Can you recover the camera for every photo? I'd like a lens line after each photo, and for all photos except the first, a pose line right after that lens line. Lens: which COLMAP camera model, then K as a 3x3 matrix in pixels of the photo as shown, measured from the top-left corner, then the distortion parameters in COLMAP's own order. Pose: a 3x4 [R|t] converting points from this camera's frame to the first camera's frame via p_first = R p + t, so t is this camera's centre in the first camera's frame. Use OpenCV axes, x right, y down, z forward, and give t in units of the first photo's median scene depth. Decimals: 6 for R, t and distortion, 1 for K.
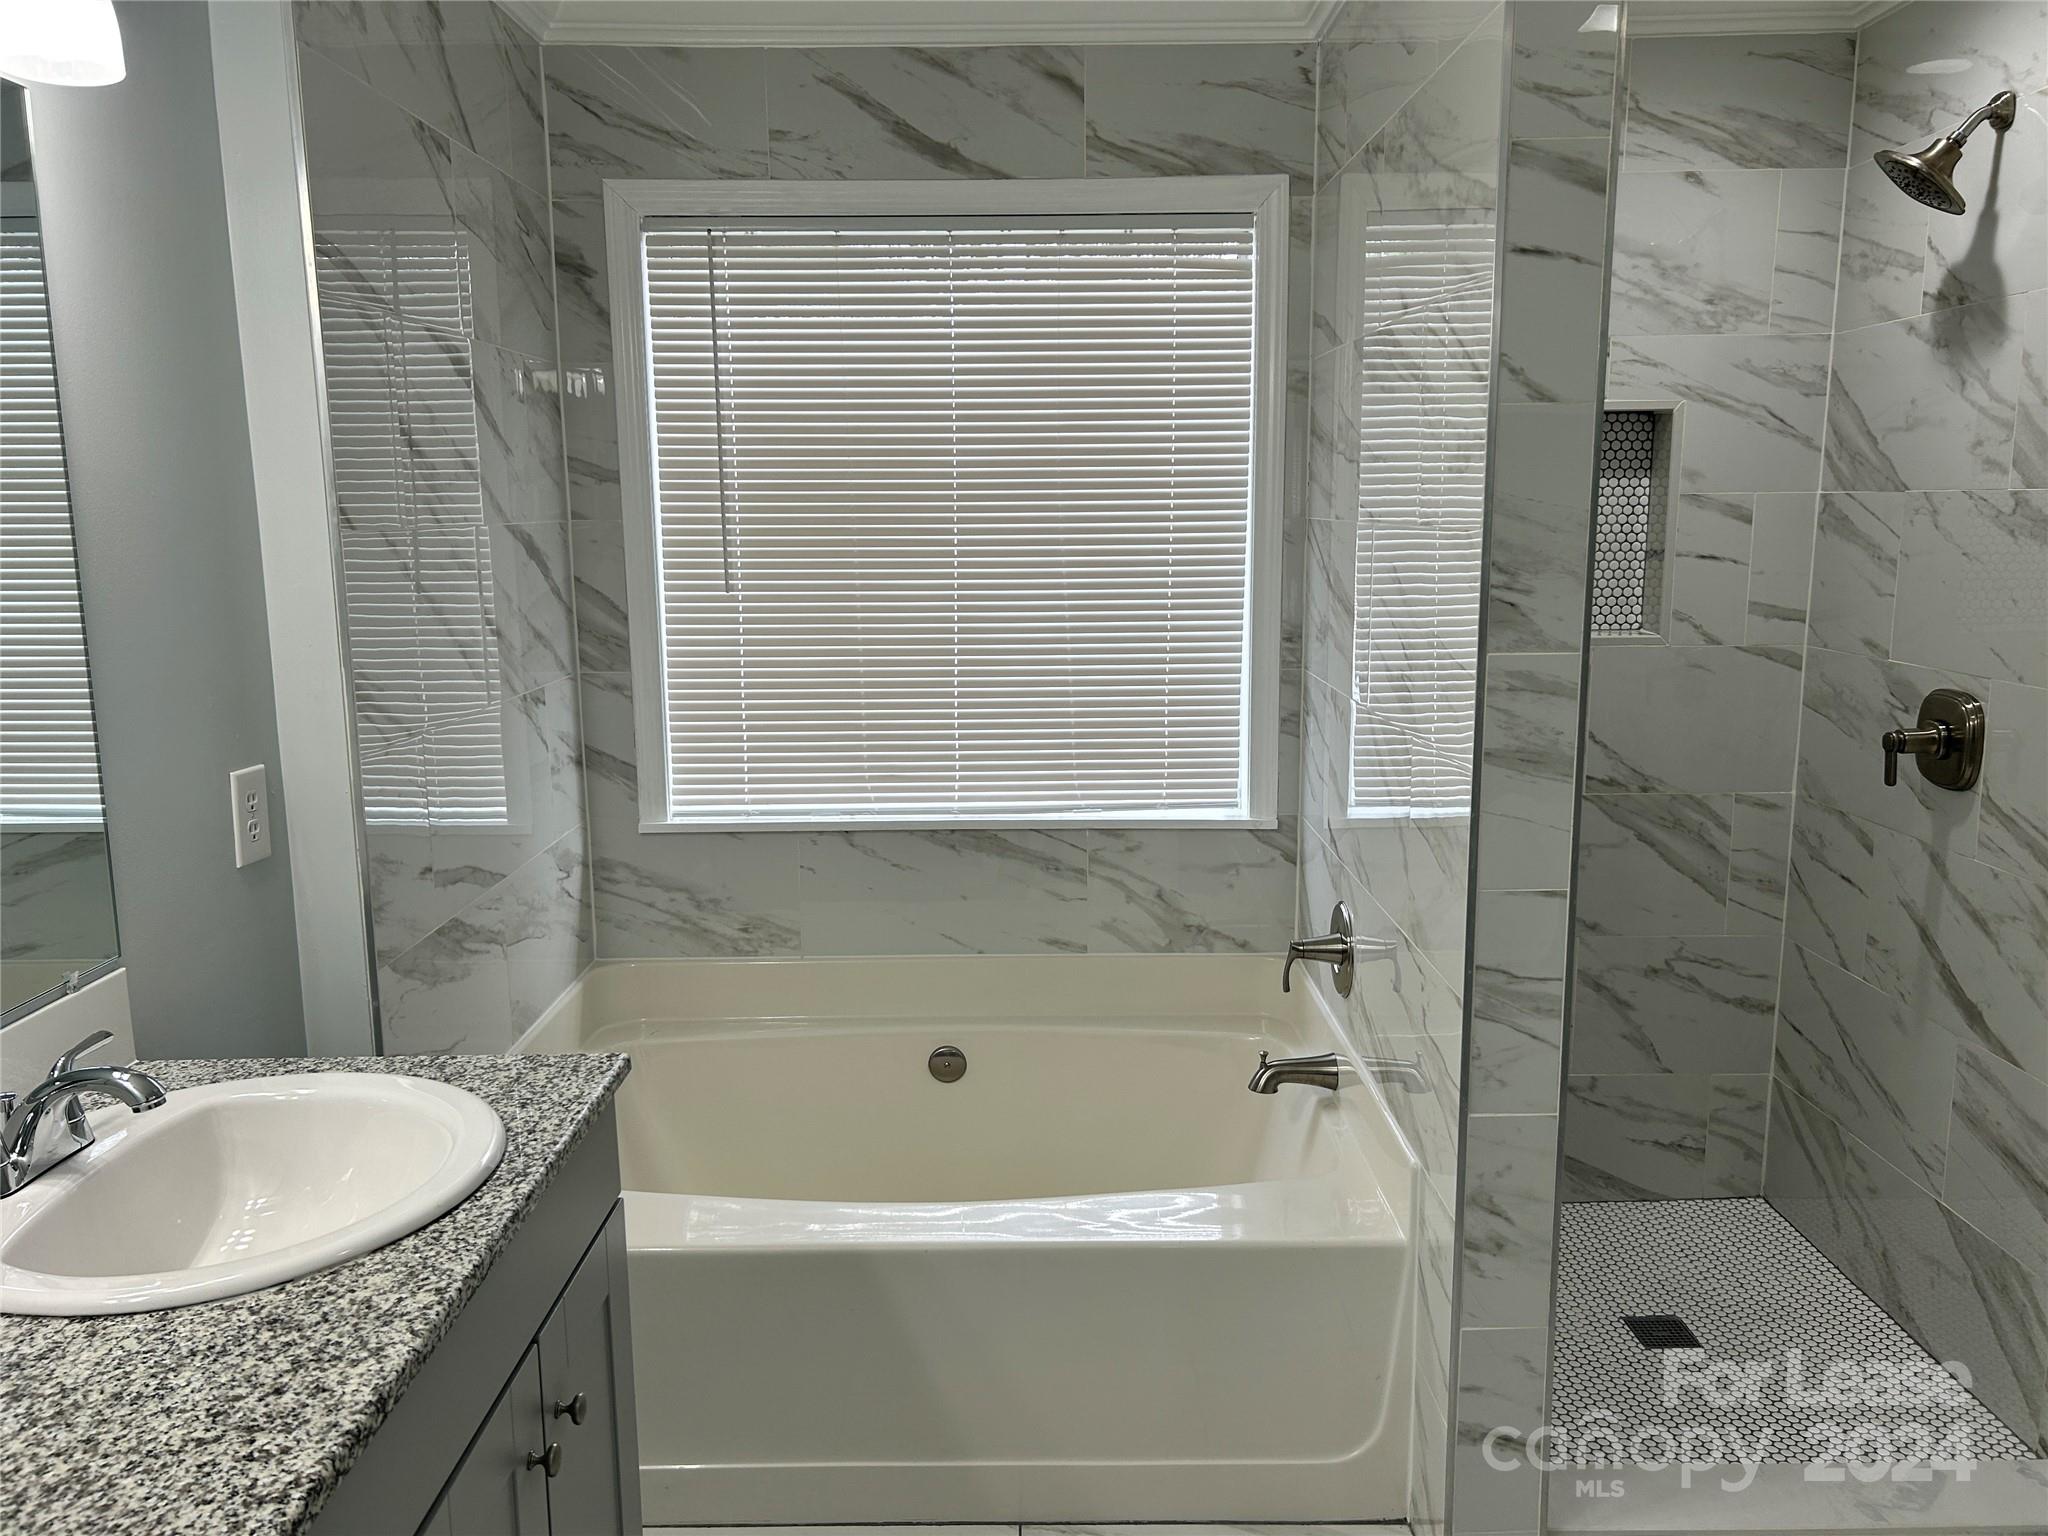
lens RADIAL K [[1524.4, 0, 1024.0], [0, 1524.4, 768.0], [0, 0, 1]] dist [-0.004494, -0.002379]
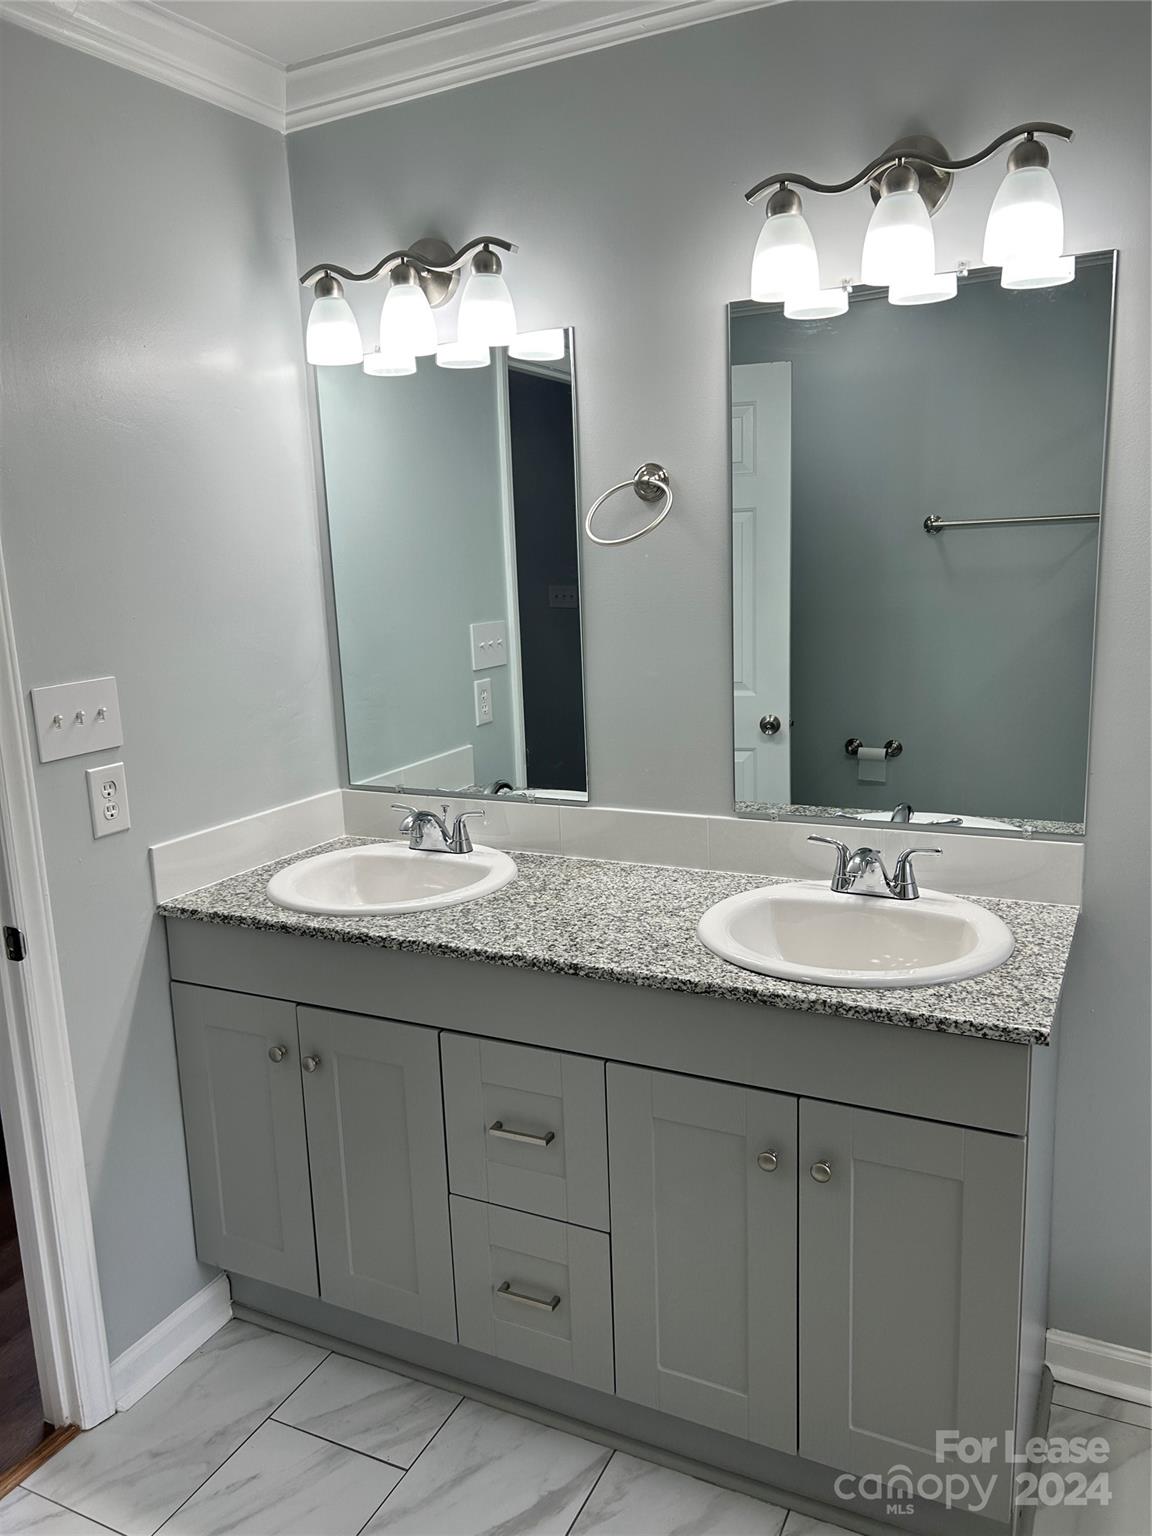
lens RADIAL K [[1143.3, 0, 576.0], [0, 1143.3, 768.0], [0, 0, 1]] dist [-0.004494, -0.002379]
pose [[-0.448234, 0.192390, -0.872967, 0.824486], [-0.113501, 0.956413, 0.269058, -0.256530], [0.886681, 0.219683, -0.406861, 1.387121]]
